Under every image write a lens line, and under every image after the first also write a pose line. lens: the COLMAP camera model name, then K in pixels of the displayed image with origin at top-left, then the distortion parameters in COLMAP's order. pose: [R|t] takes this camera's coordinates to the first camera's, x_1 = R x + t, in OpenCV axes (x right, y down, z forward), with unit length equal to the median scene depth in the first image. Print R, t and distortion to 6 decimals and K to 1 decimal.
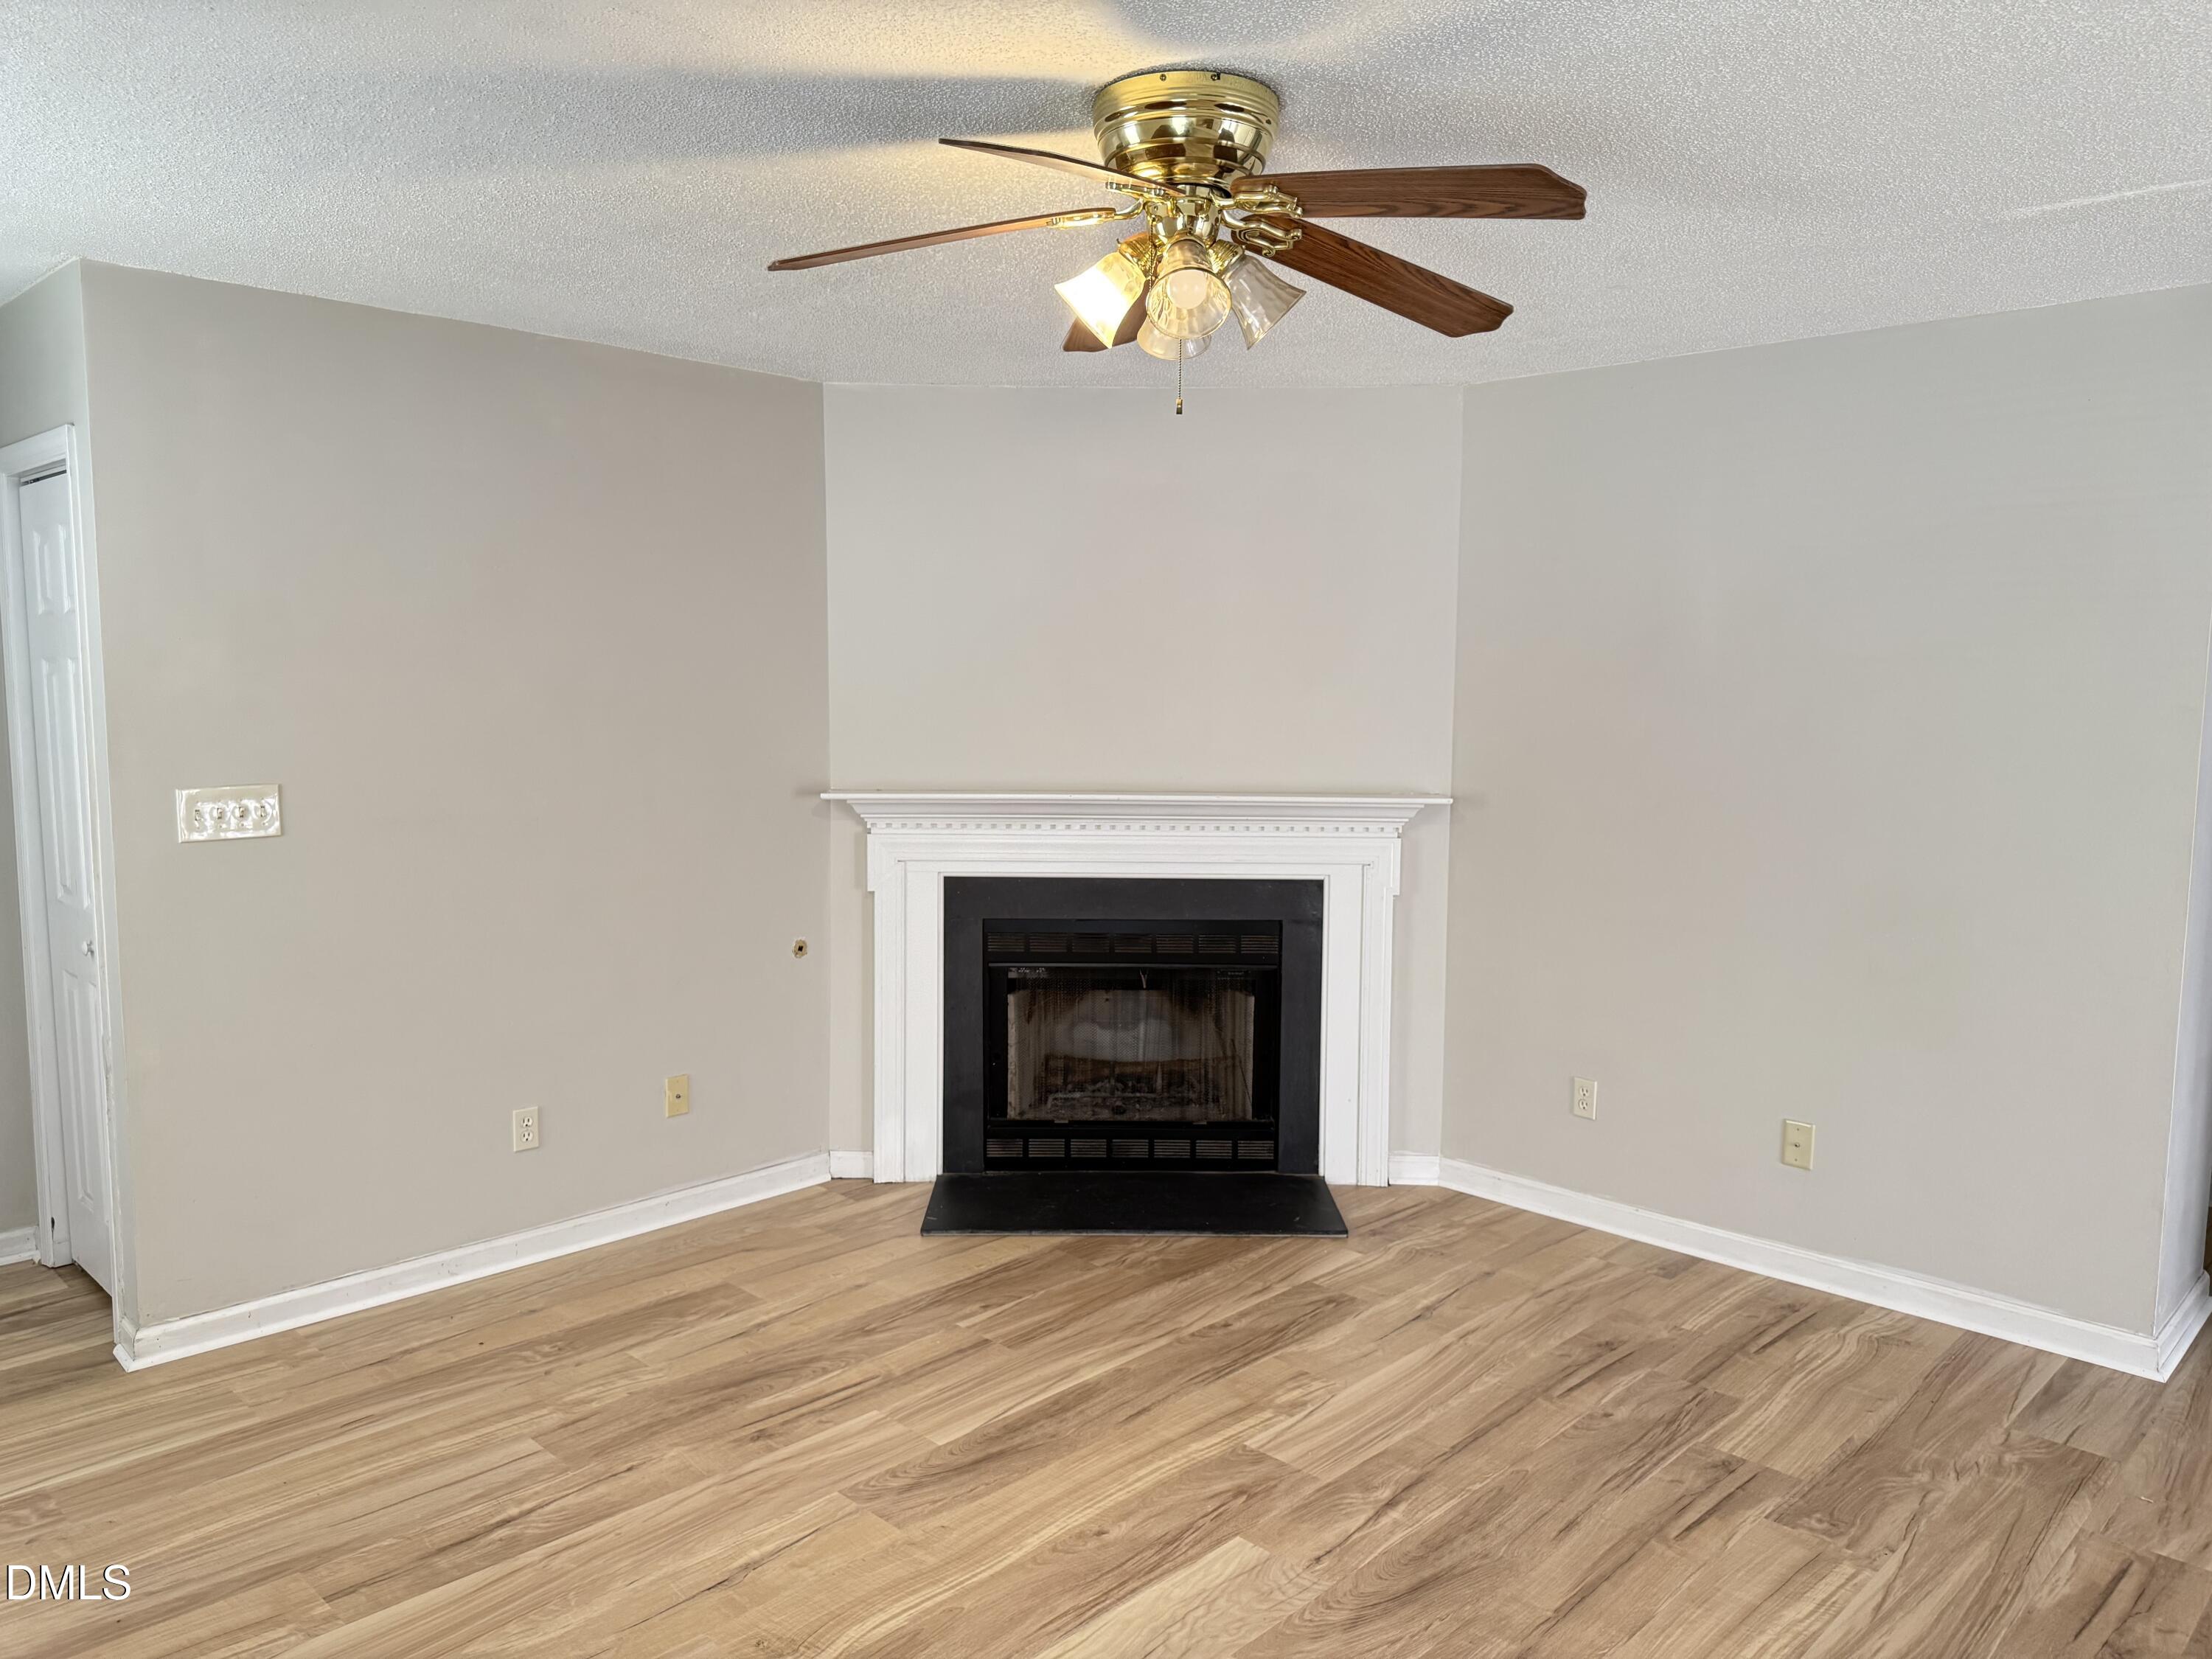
lens RADIAL K [[1569.4, 0, 1112.8], [0, 1569.4, 833.8], [0, 0, 1]] dist [0.033721, -0.017762]
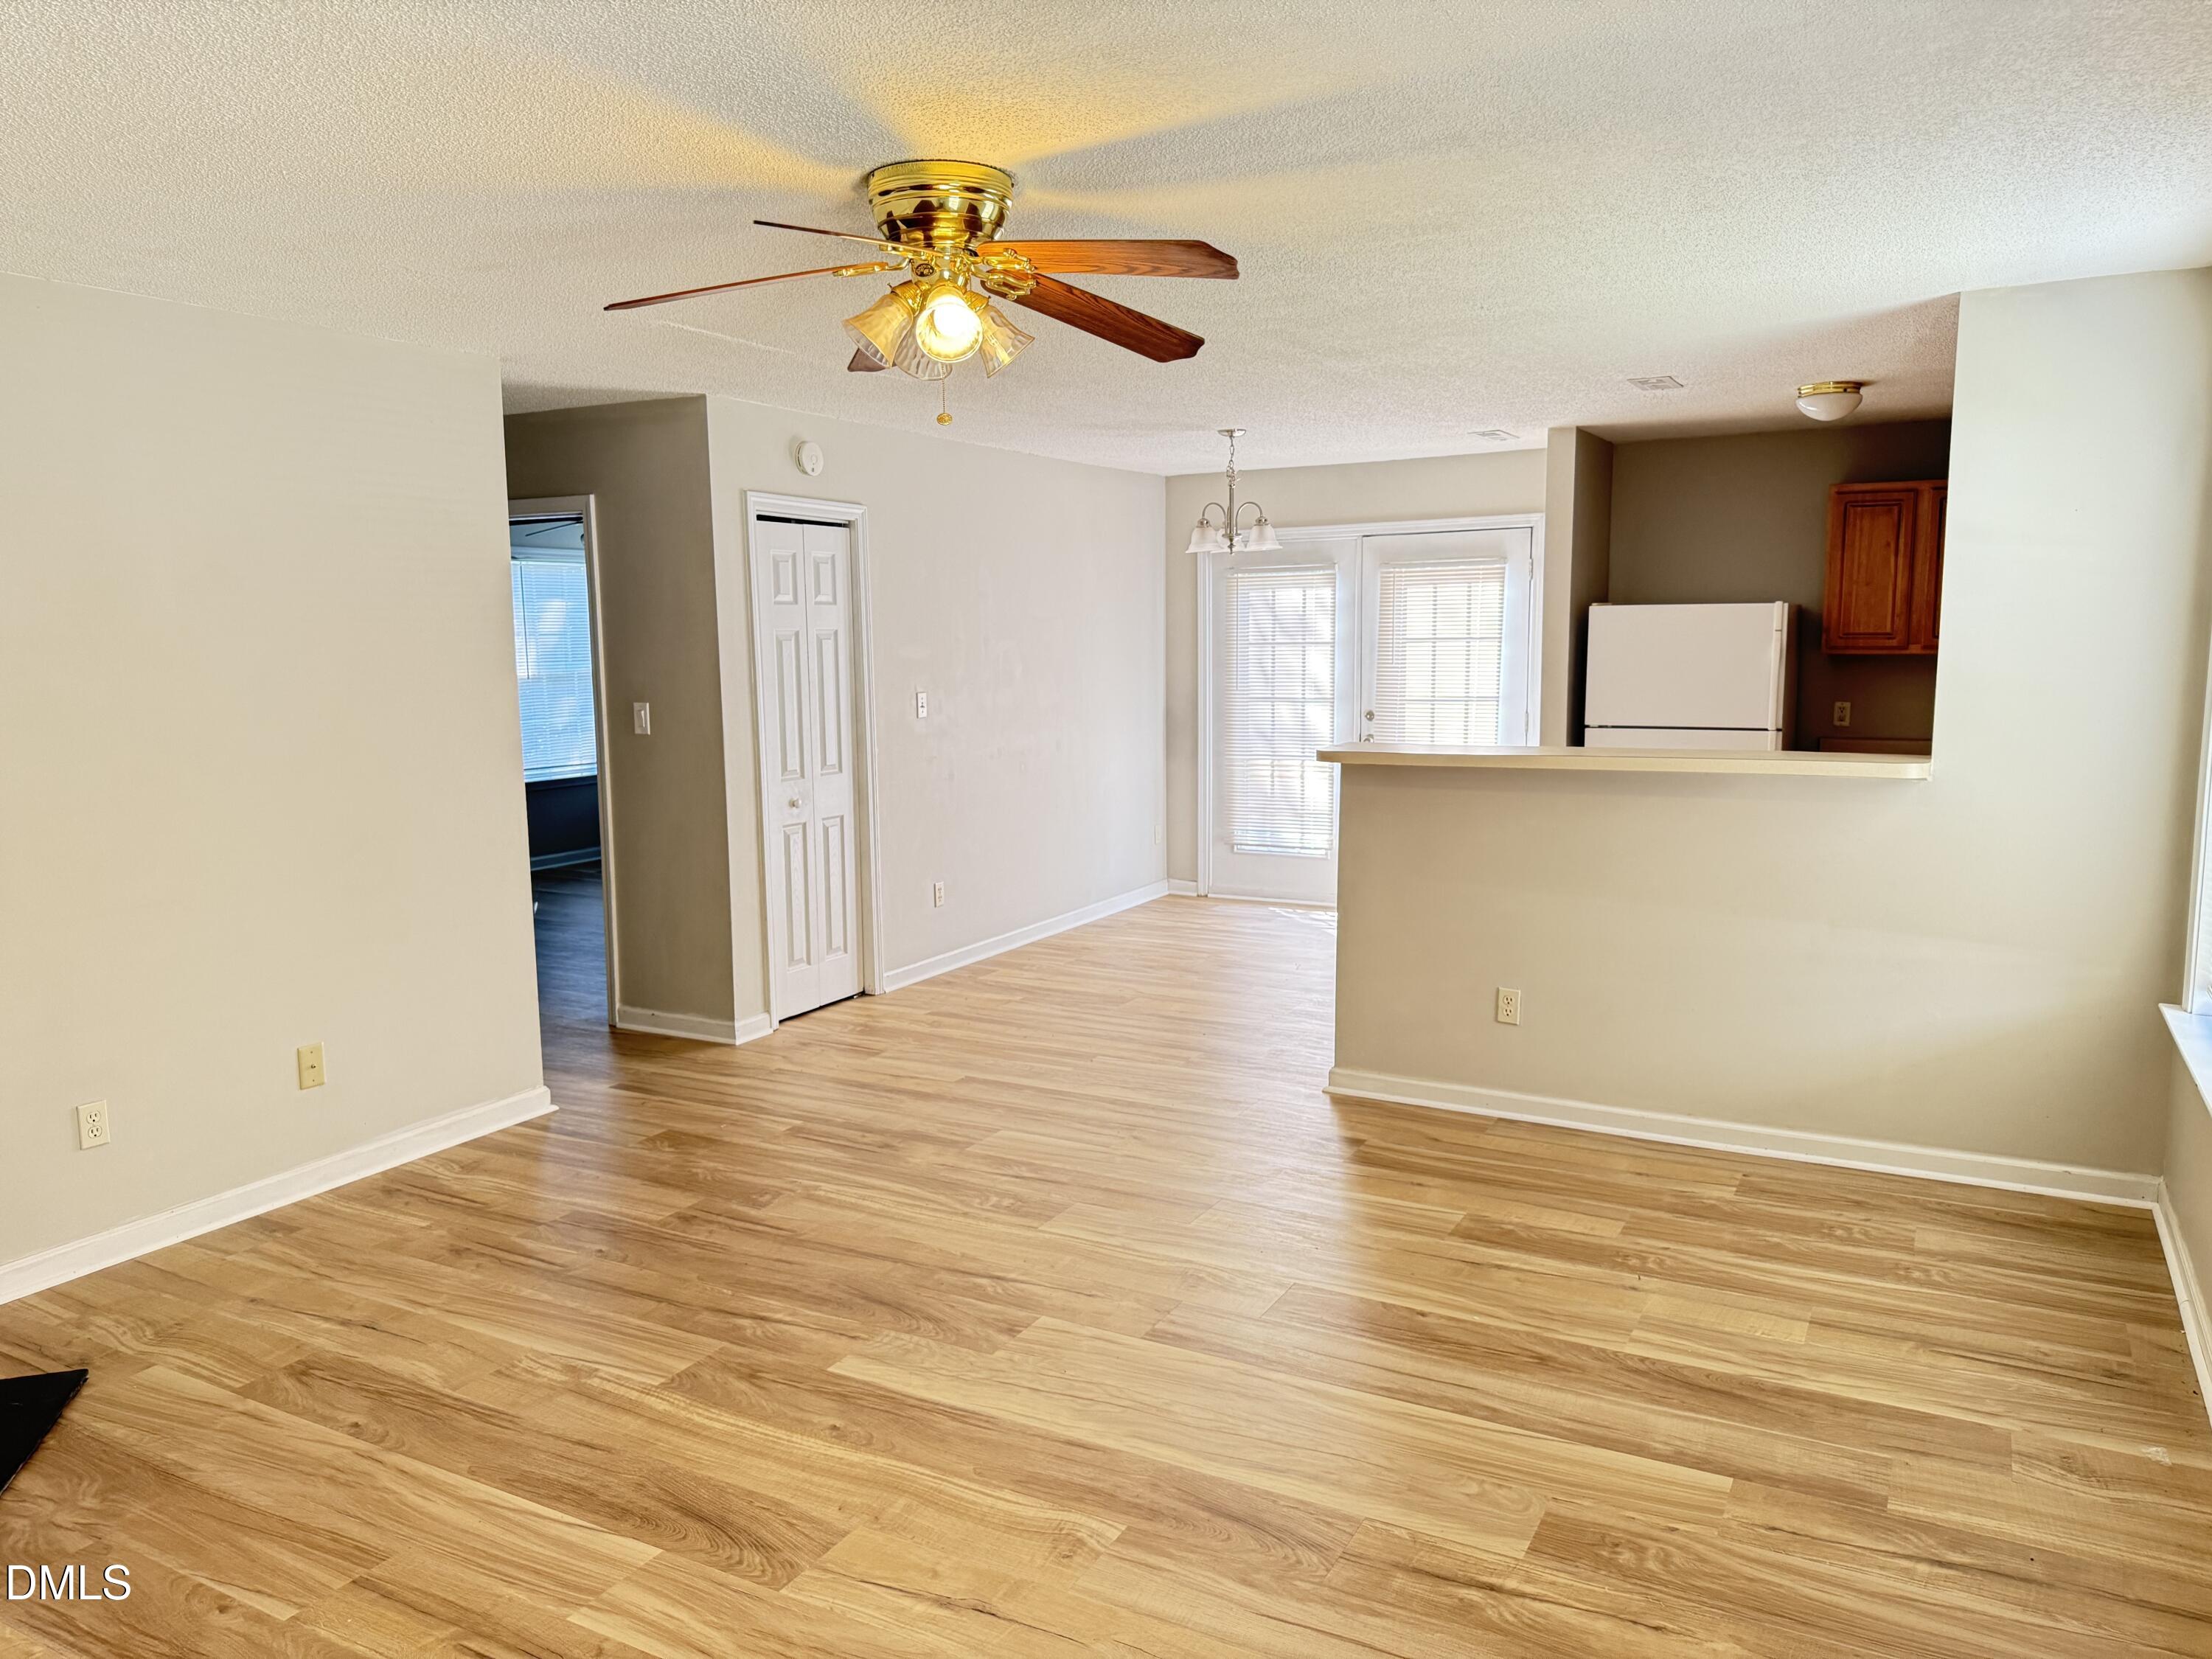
lens RADIAL K [[1569.4, 0, 1086.0], [0, 1569.4, 830.9], [0, 0, 1]] dist [0.033721, -0.017762]
pose [[-0.263217, -0.130003, 0.955937, -0.845262], [0.105981, 0.980985, 0.162591, -0.098114], [-0.958898, 0.144108, -0.244434, 0.843989]]
